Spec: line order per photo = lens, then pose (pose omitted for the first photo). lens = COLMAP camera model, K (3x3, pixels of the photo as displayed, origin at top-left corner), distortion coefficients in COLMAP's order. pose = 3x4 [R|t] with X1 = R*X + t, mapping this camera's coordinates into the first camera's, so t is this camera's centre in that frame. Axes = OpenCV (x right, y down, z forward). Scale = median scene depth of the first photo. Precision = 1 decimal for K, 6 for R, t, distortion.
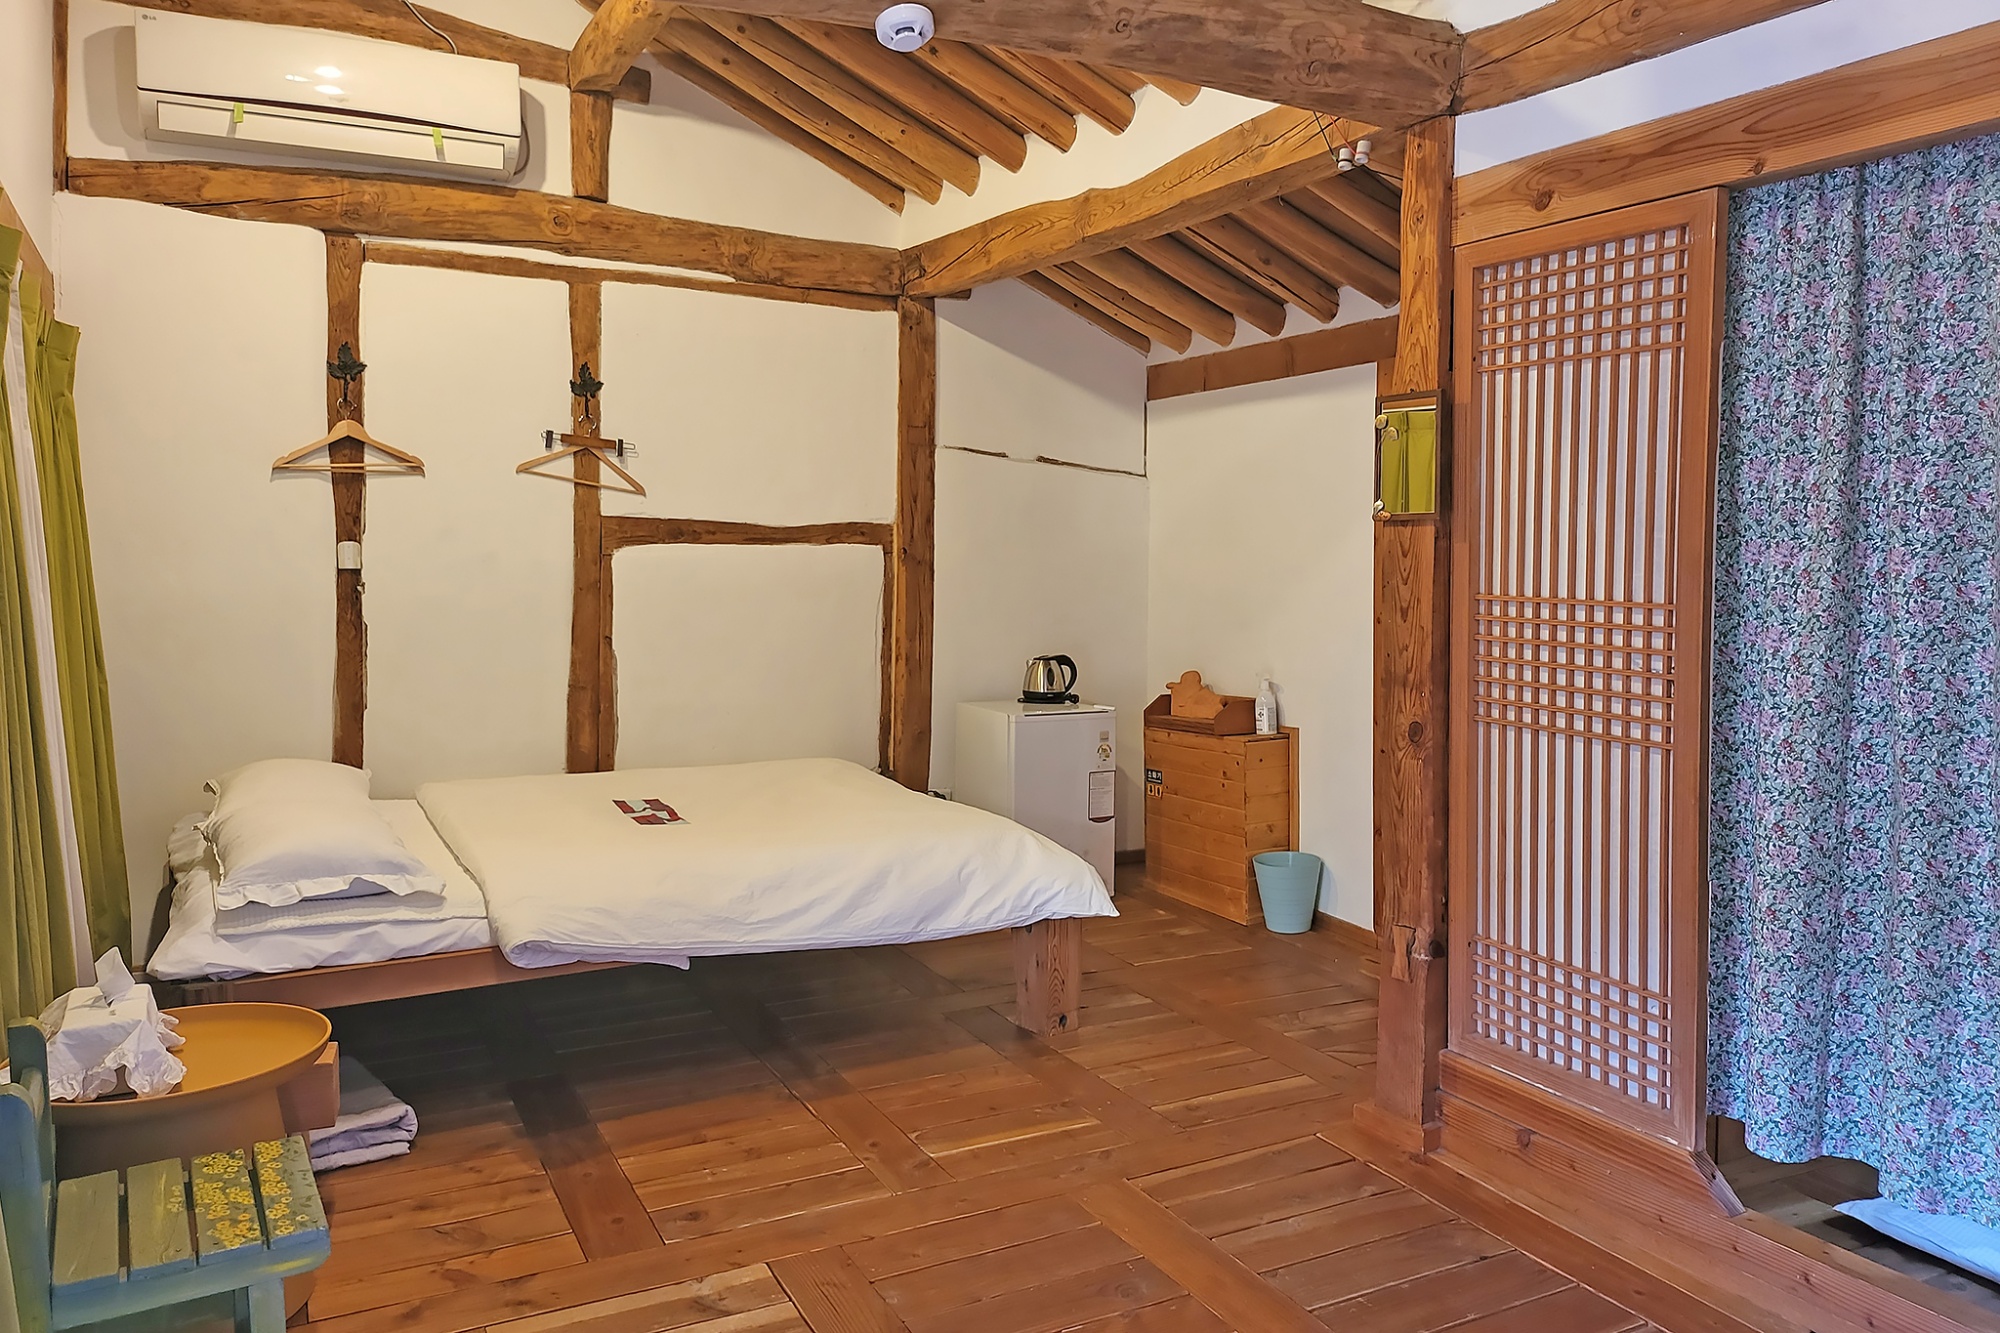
lens RADIAL K [[1412.3, 0, 998.7], [0, 1412.3, 672.8], [0, 0, 1]] dist [0.009424, -0.015553]
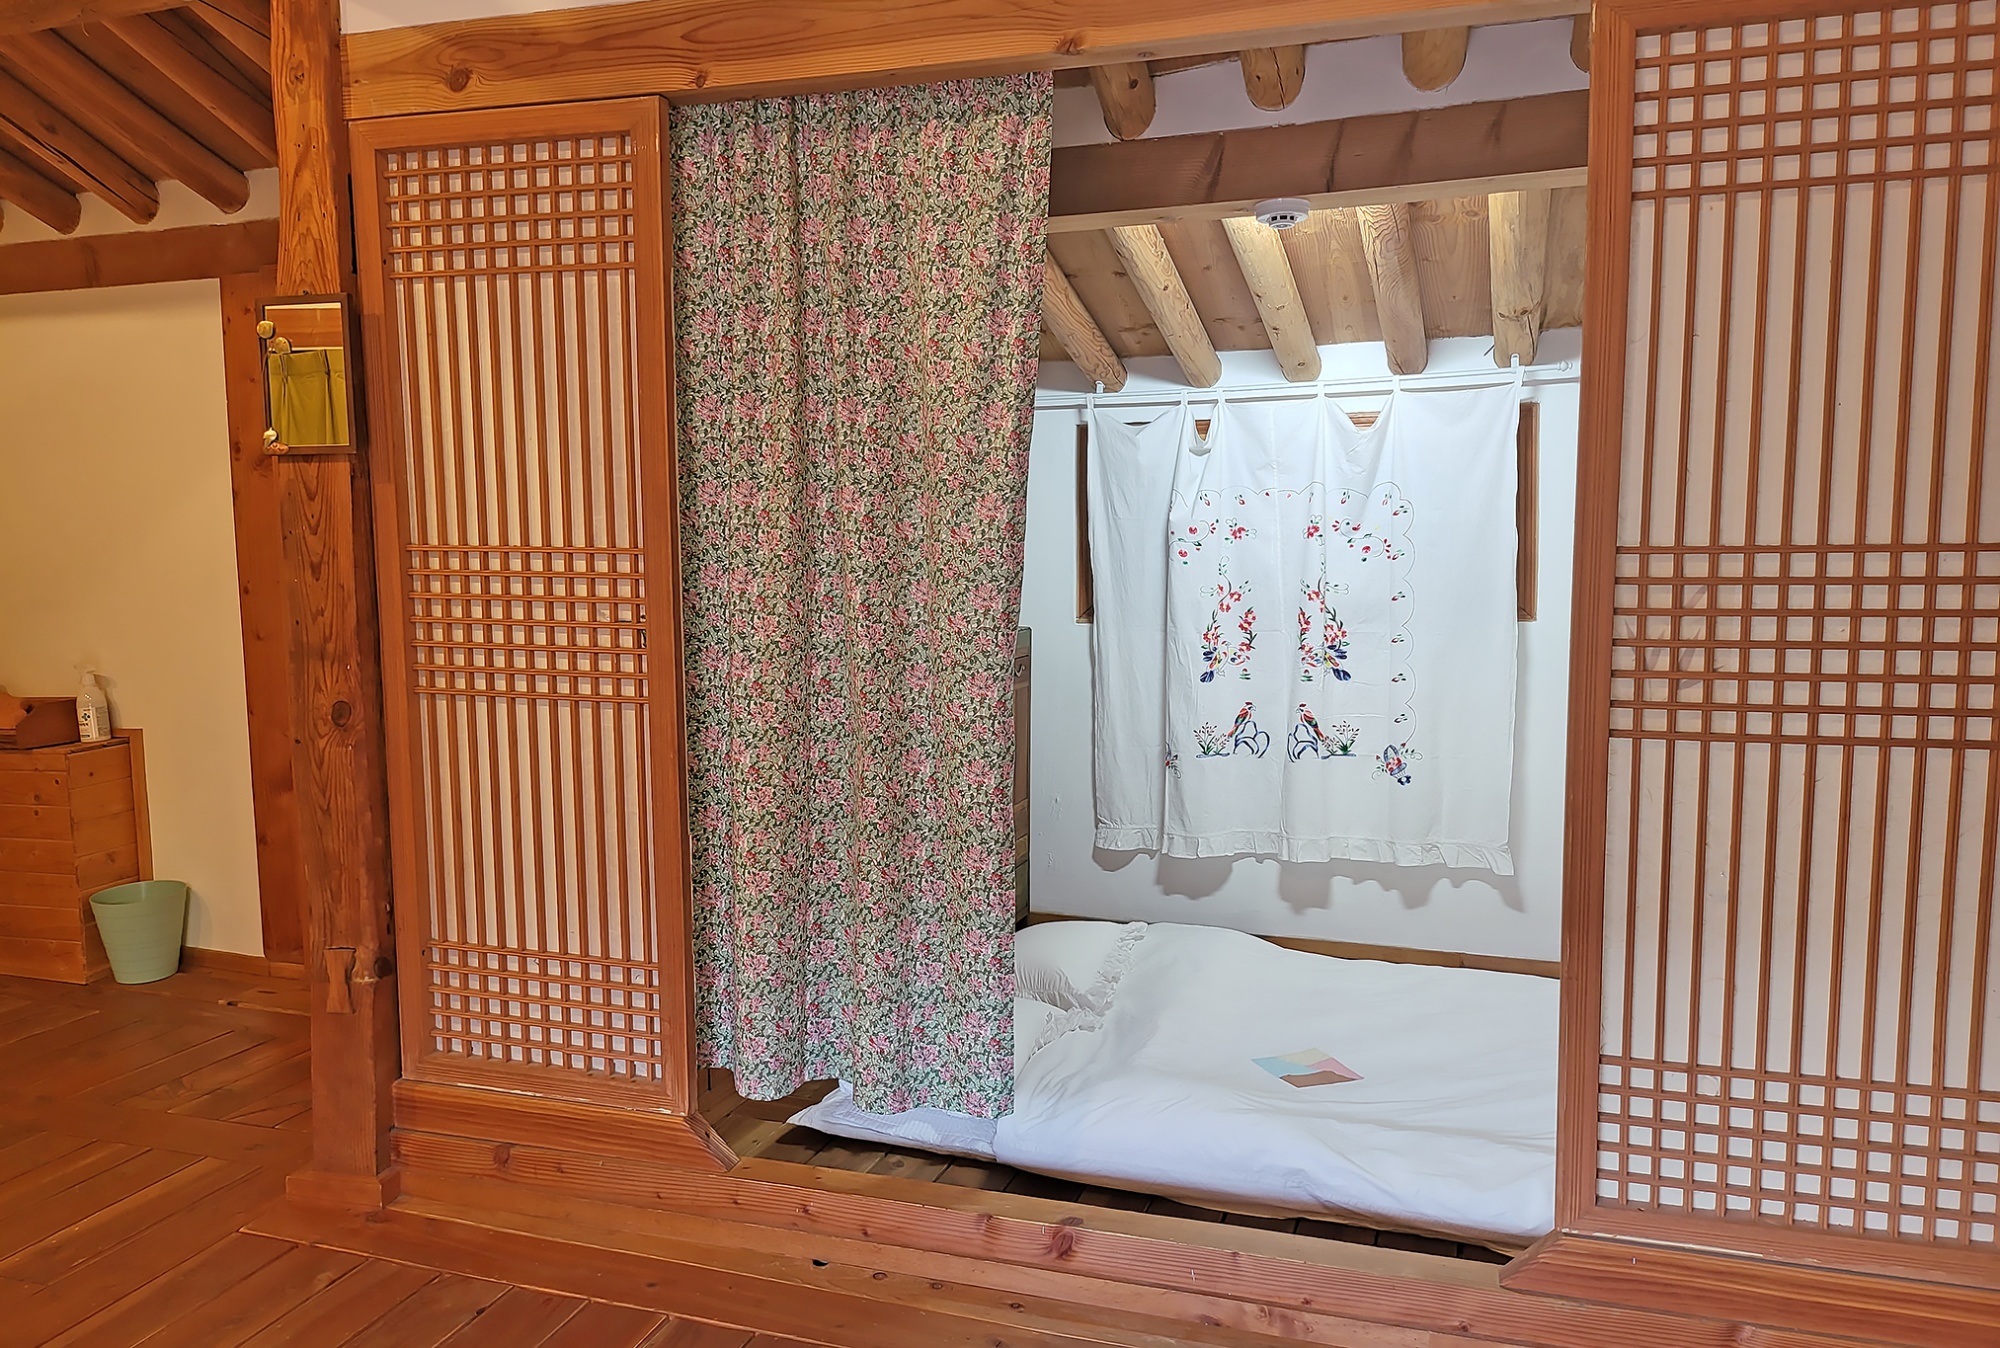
lens RADIAL K [[1405.5, 0, 1009.6], [0, 1405.5, 665.2], [0, 0, 1]] dist [0.061764, -0.057234]
pose [[0.711533, -0.072823, 0.698869, -0.007048], [0.064803, 0.997177, 0.037929, 0.008412], [-0.699658, 0.018301, 0.714244, 0.147109]]
